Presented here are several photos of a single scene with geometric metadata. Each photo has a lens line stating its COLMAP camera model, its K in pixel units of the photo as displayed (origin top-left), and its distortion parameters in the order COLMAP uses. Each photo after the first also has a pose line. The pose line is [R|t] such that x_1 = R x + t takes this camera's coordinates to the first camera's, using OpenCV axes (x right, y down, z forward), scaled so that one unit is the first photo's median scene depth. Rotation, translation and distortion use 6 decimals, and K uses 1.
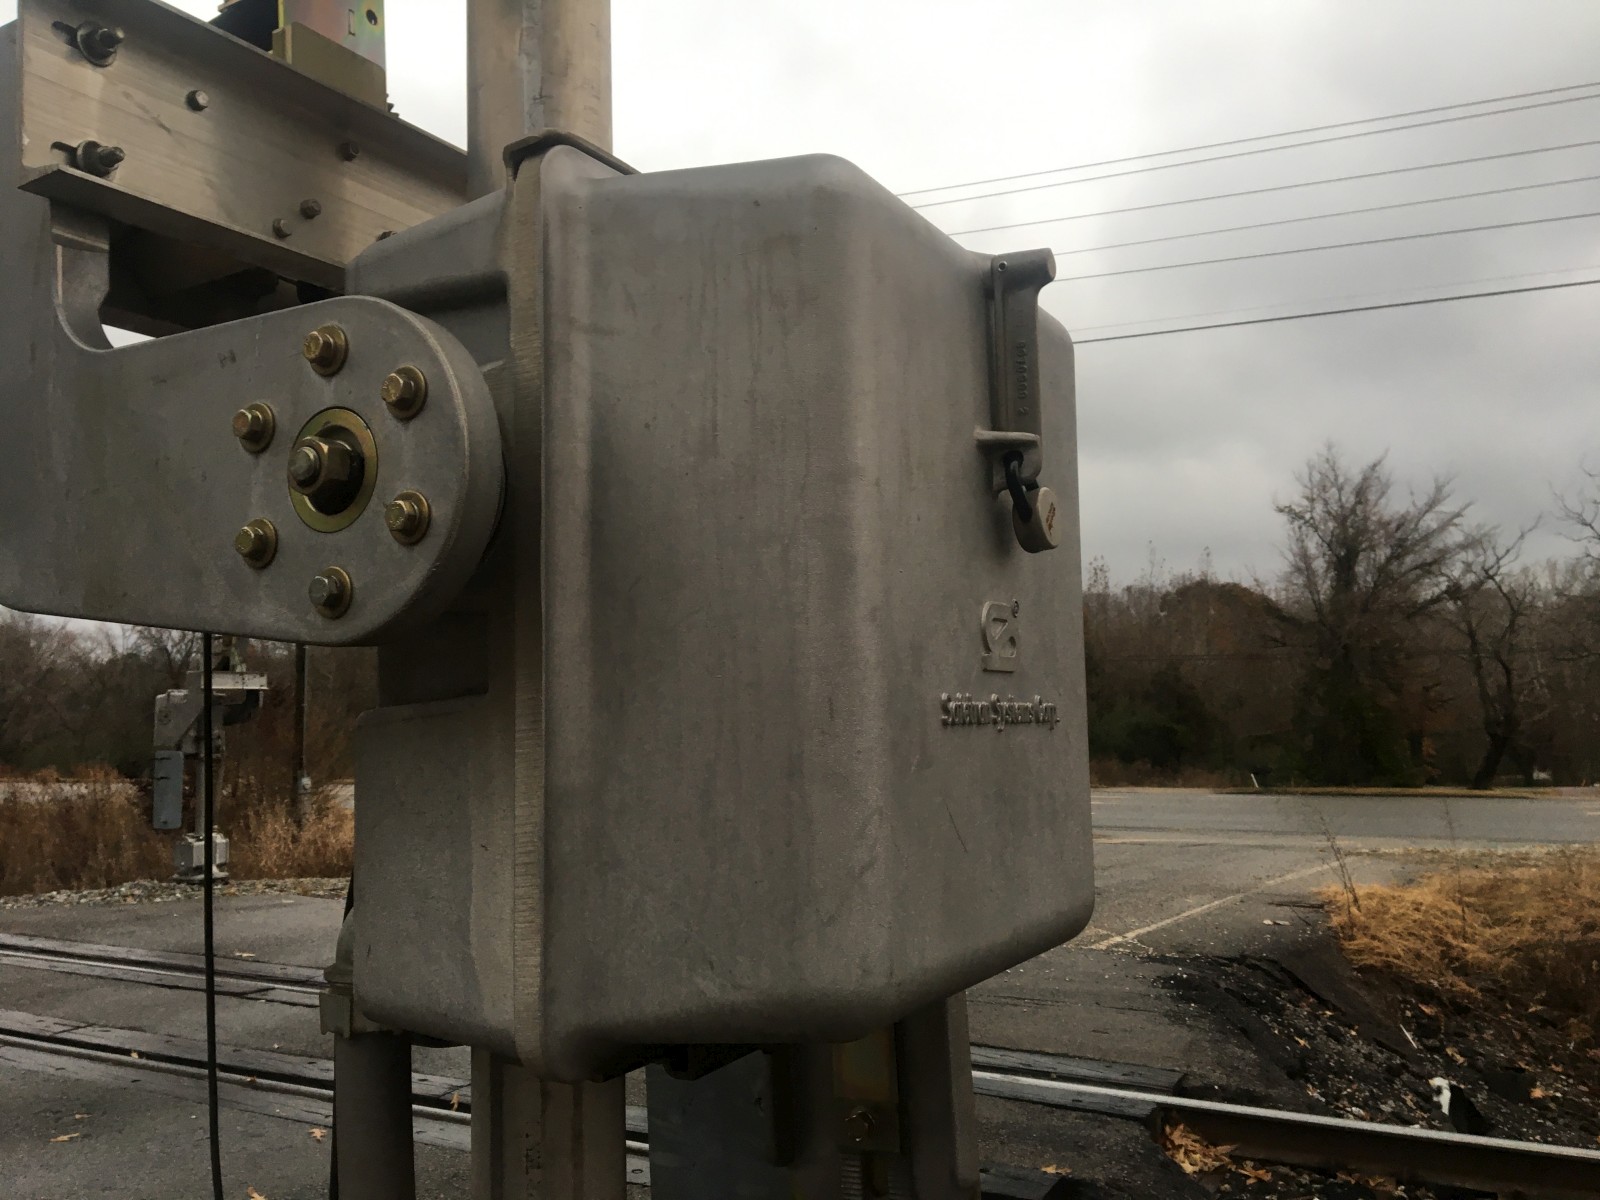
lens RADIAL K [[1347.9, 0, 800.1], [0, 1347.9, 608.9], [0, 0, 1]] dist [0.109590, -0.173596]
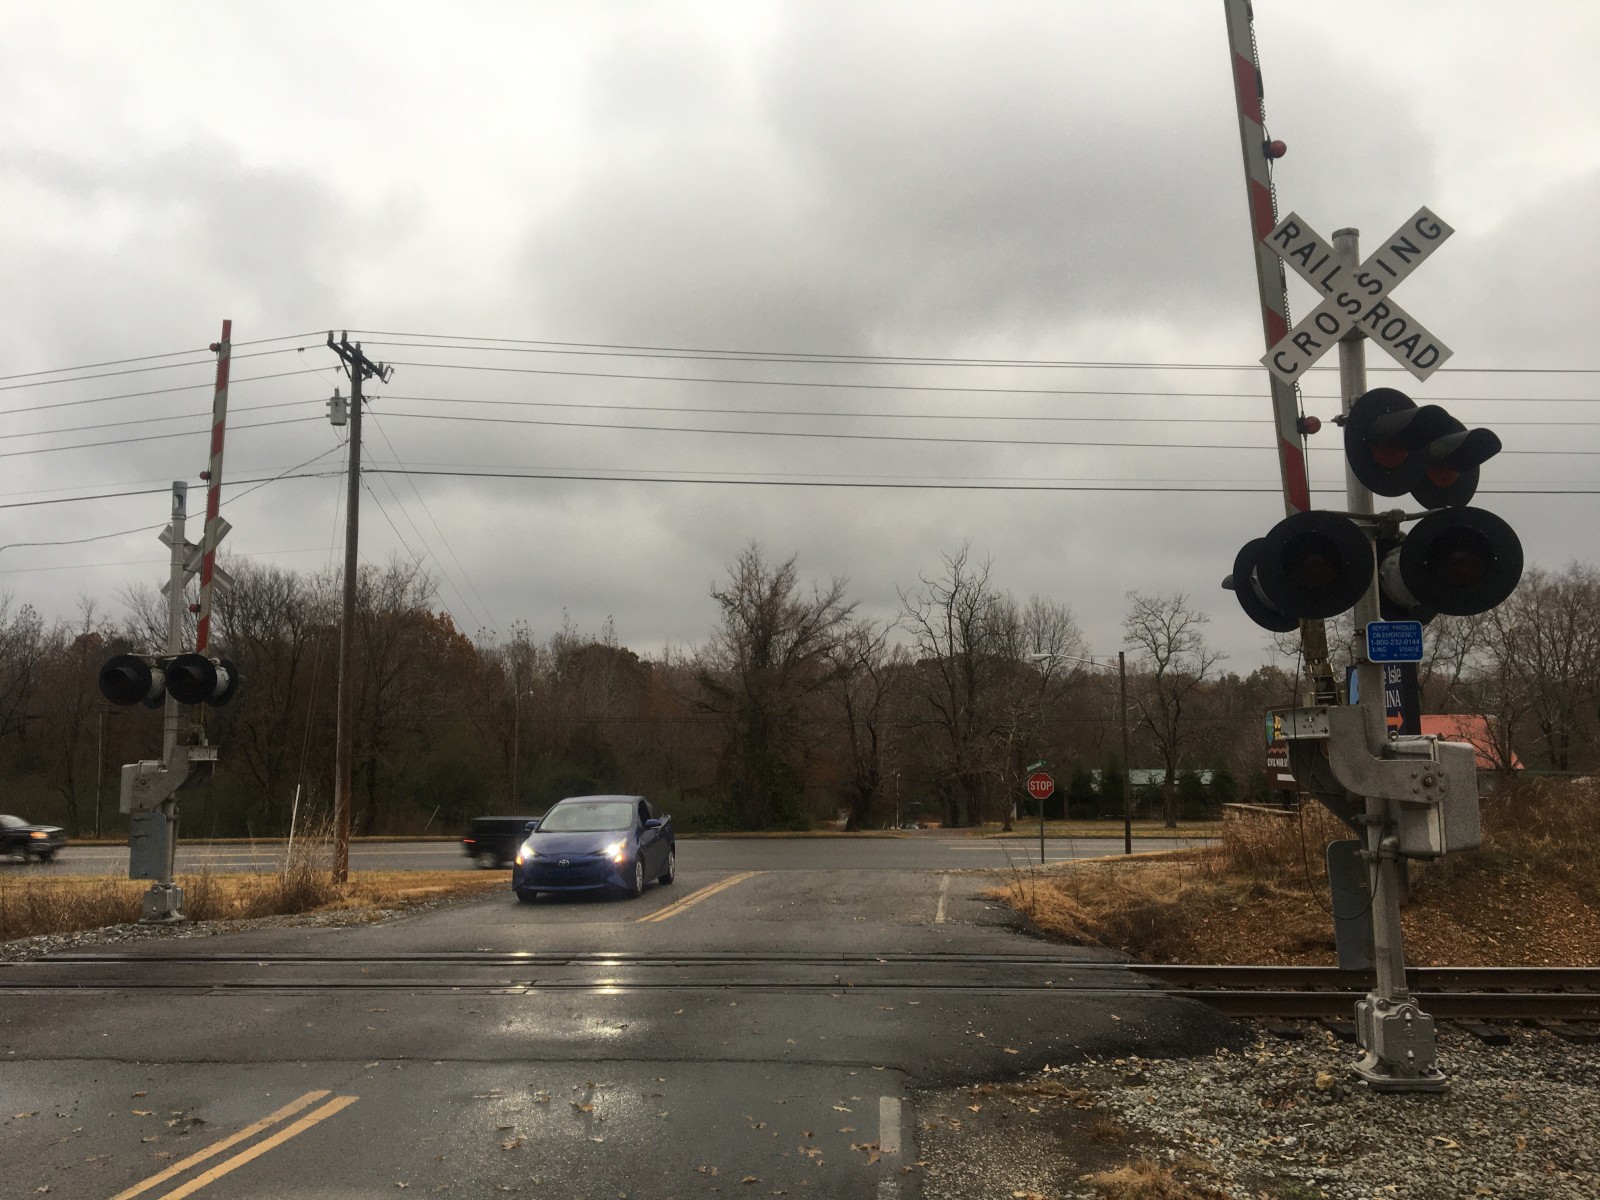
lens RADIAL K [[1360.9, 0, 793.5], [0, 1360.9, 614.1], [0, 0, 1]] dist [0.079641, -0.123979]
pose [[0.886368, 0.056095, 0.459571, -0.129092], [-0.040866, 0.998238, -0.043025, -0.009649], [-0.461174, 0.019355, 0.887098, -0.075474]]
